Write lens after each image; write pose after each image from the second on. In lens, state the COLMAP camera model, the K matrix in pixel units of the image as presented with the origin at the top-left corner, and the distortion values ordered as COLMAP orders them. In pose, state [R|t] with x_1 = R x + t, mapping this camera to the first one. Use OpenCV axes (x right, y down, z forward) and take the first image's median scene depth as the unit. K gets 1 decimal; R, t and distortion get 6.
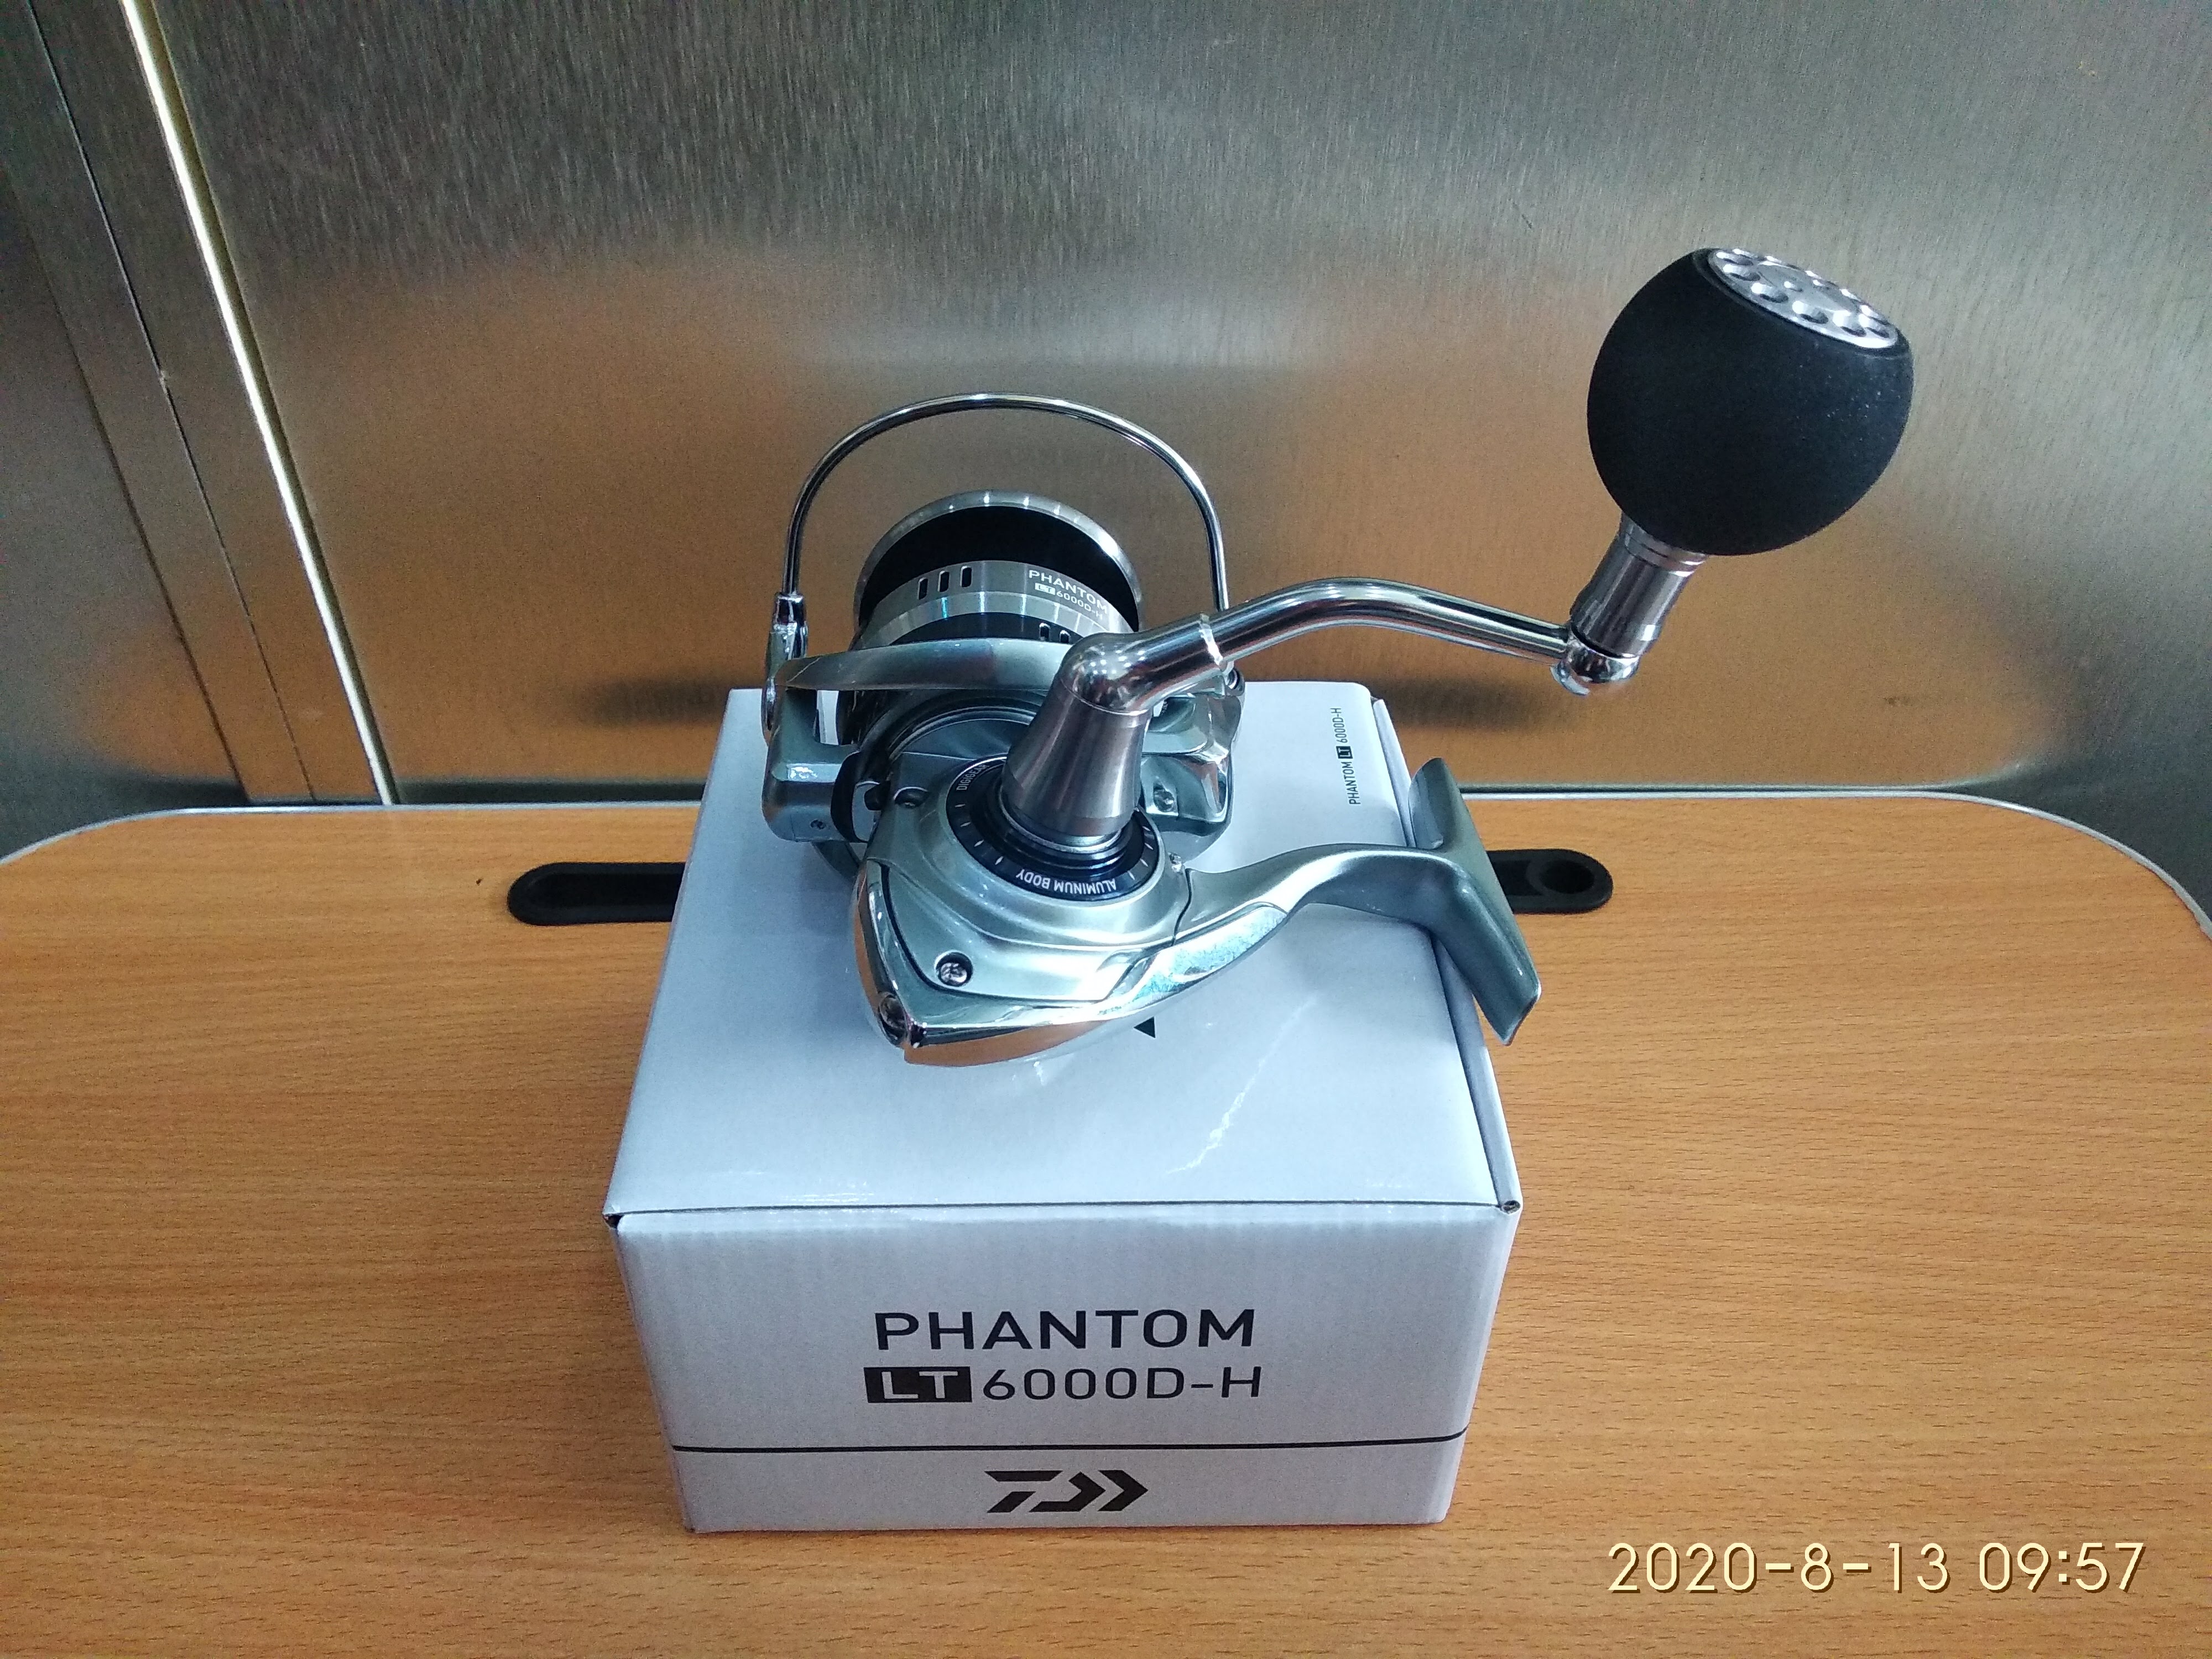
lens RADIAL K [[1741.7, 0, 1106.0], [0, 1741.7, 829.5], [0, 0, 1]] dist [0.032741, -0.059674]
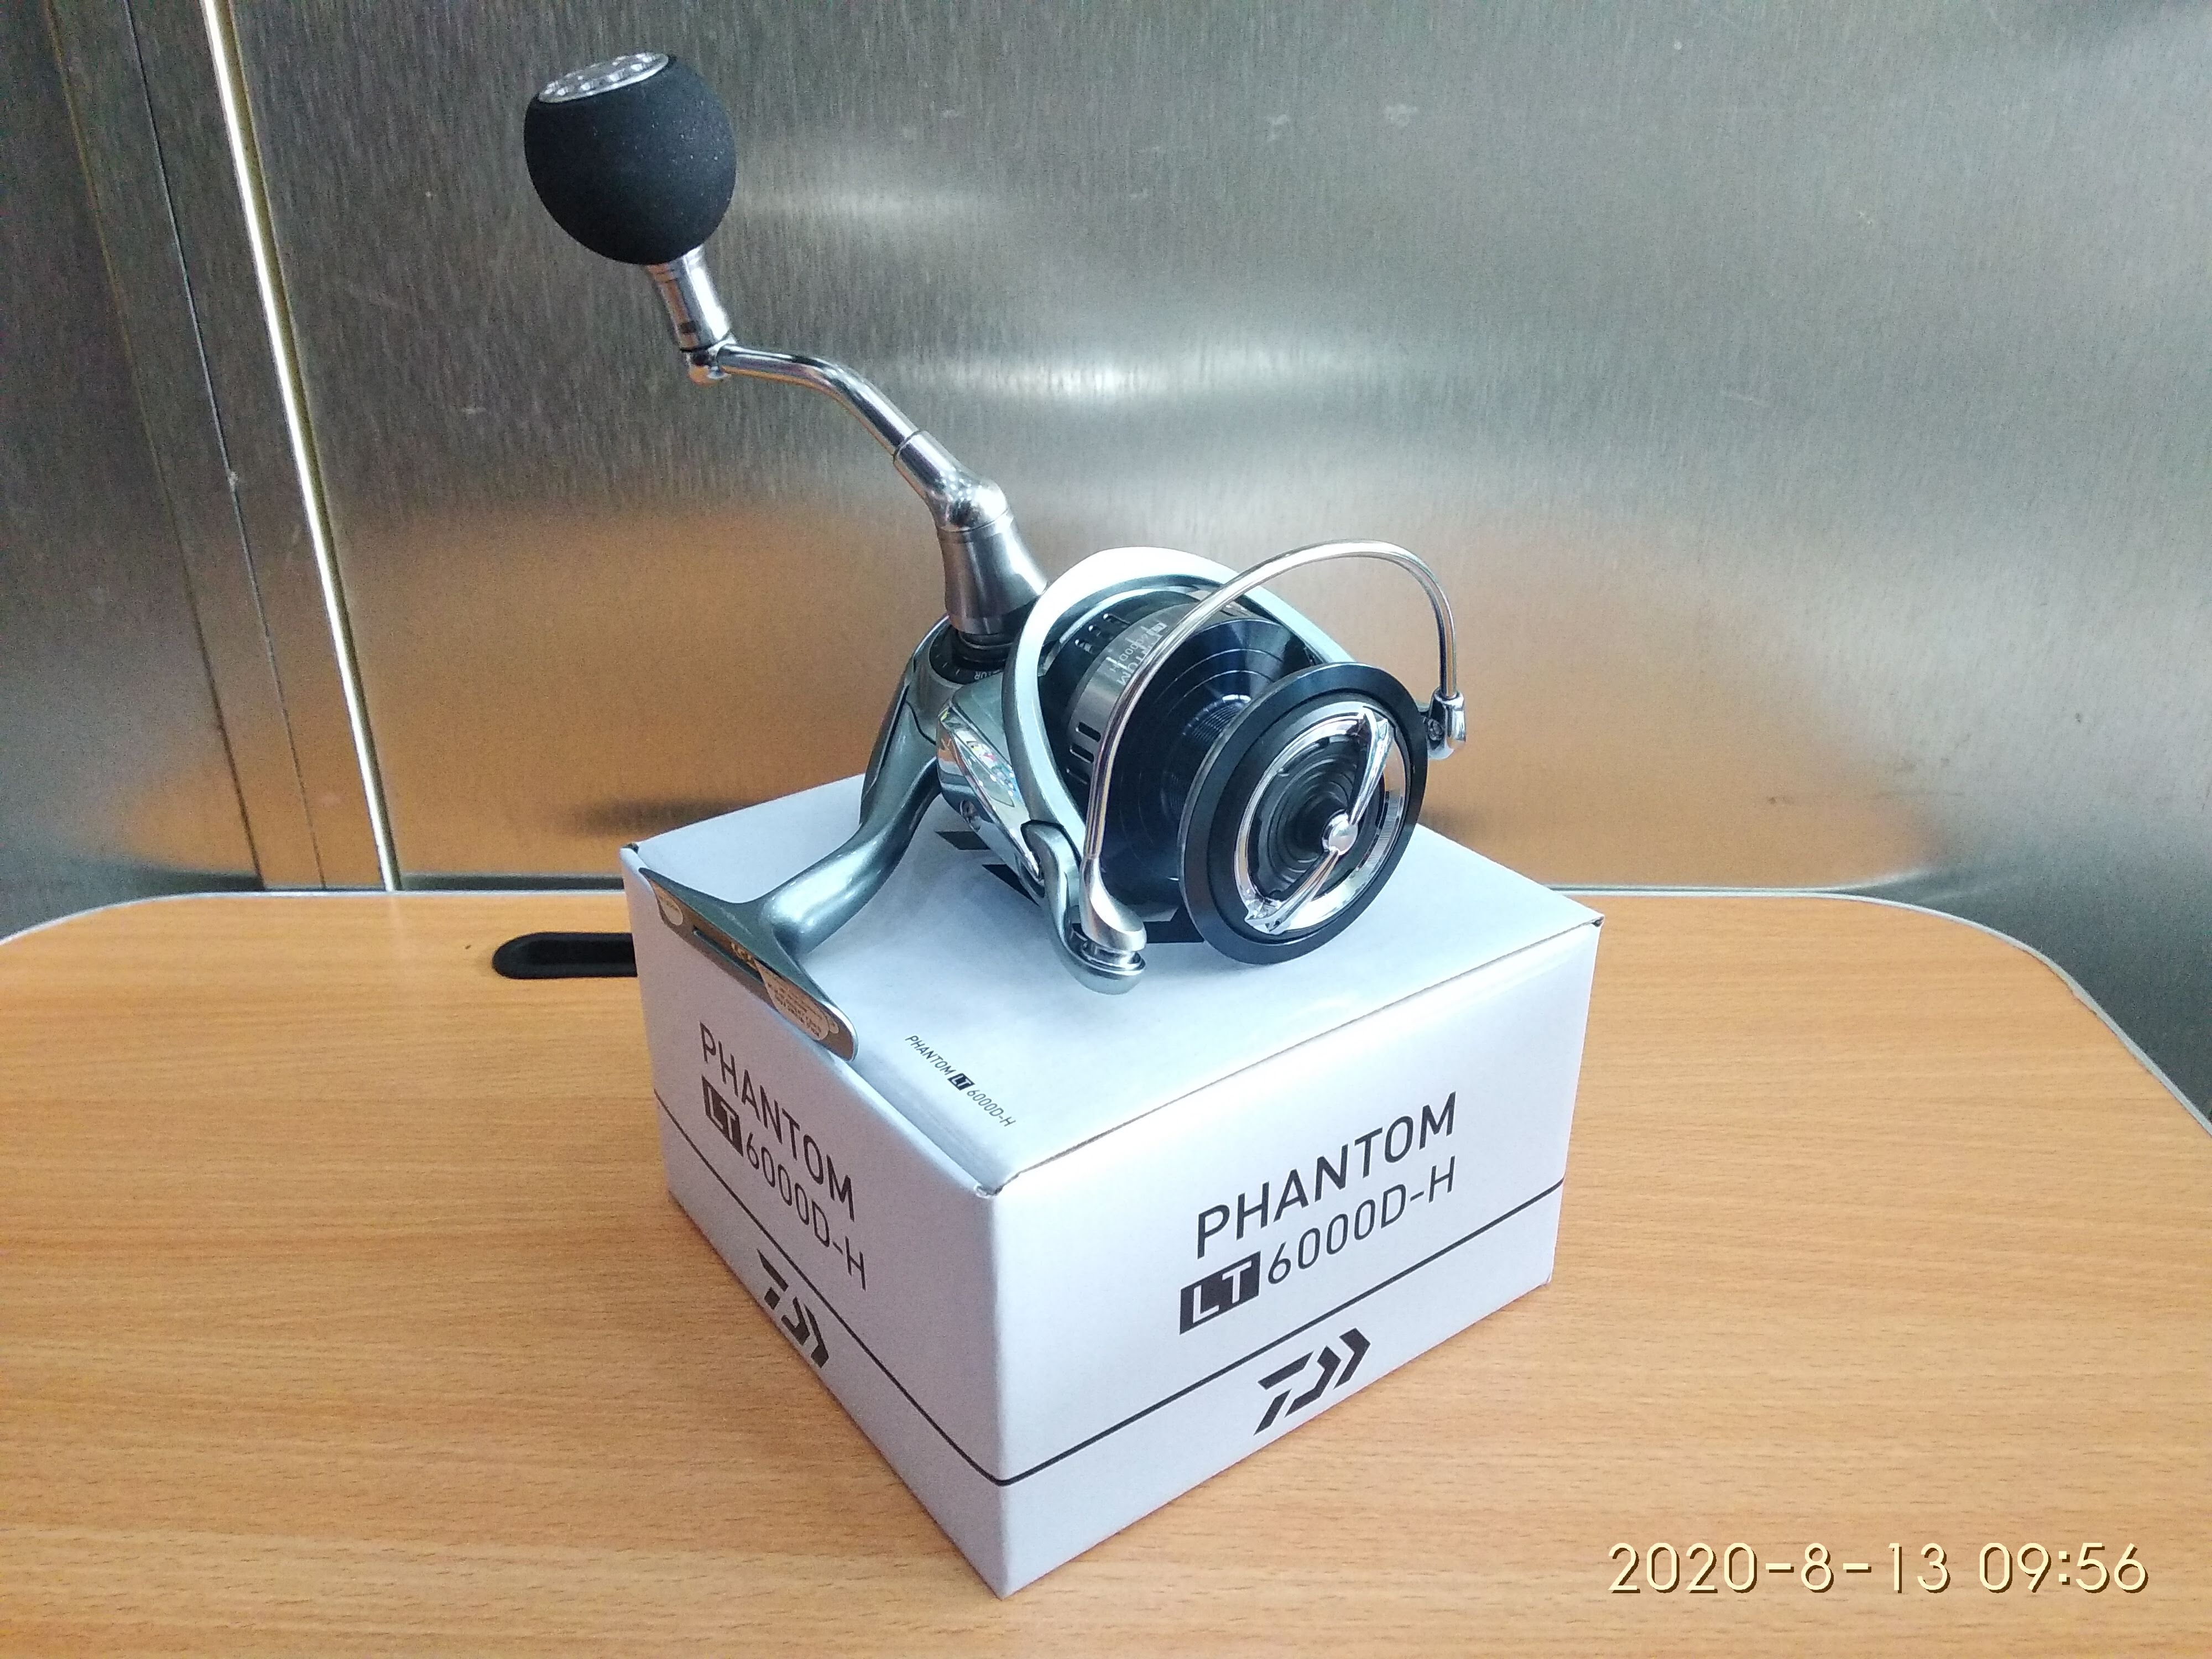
lens RADIAL K [[1741.7, 0, 1106.0], [0, 1741.7, 829.5], [0, 0, 1]] dist [0.032741, -0.059674]
pose [[0.999913, 0.005699, -0.011877, 0.059723], [-0.008144, 0.976065, -0.217327, 0.236261], [0.010354, 0.217405, 0.976027, -0.081776]]
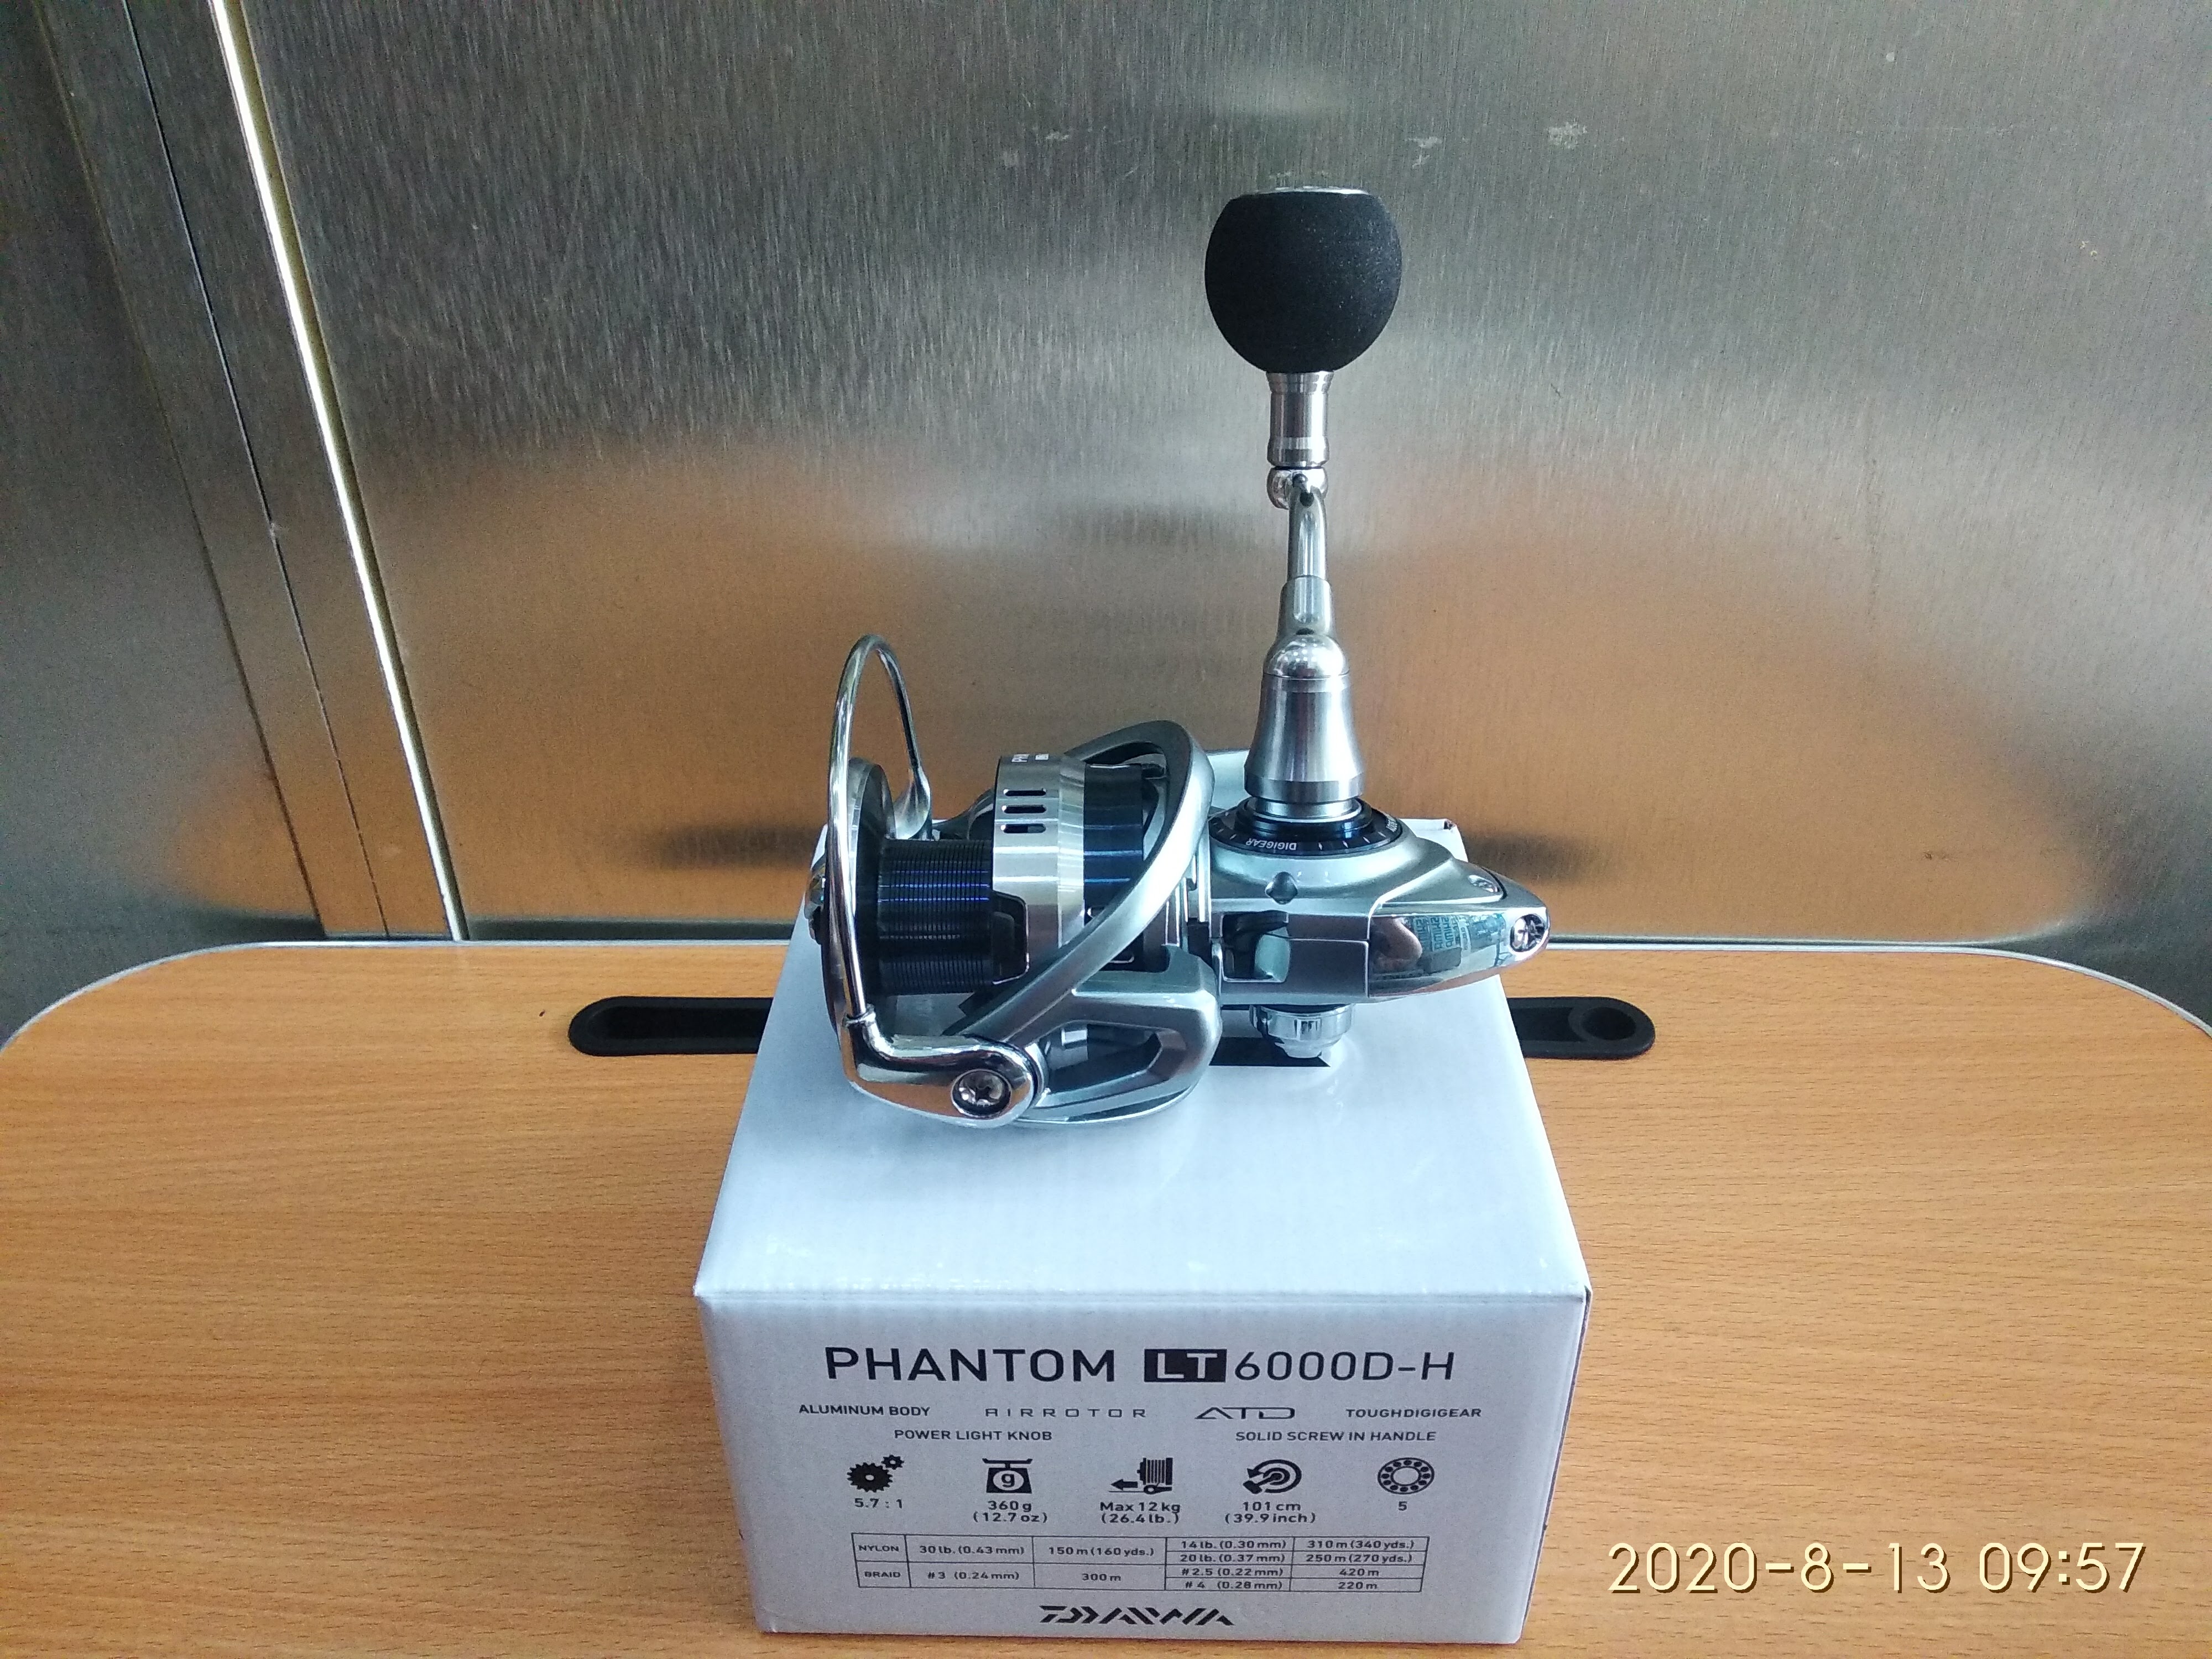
lens RADIAL K [[1741.7, 0, 1106.0], [0, 1741.7, 829.5], [0, 0, 1]] dist [0.032741, -0.059674]
pose [[0.999461, 0.010401, -0.031124, 0.004928], [-0.013756, 0.993880, -0.109607, 0.037299], [0.029793, 0.109976, 0.993488, -0.028917]]
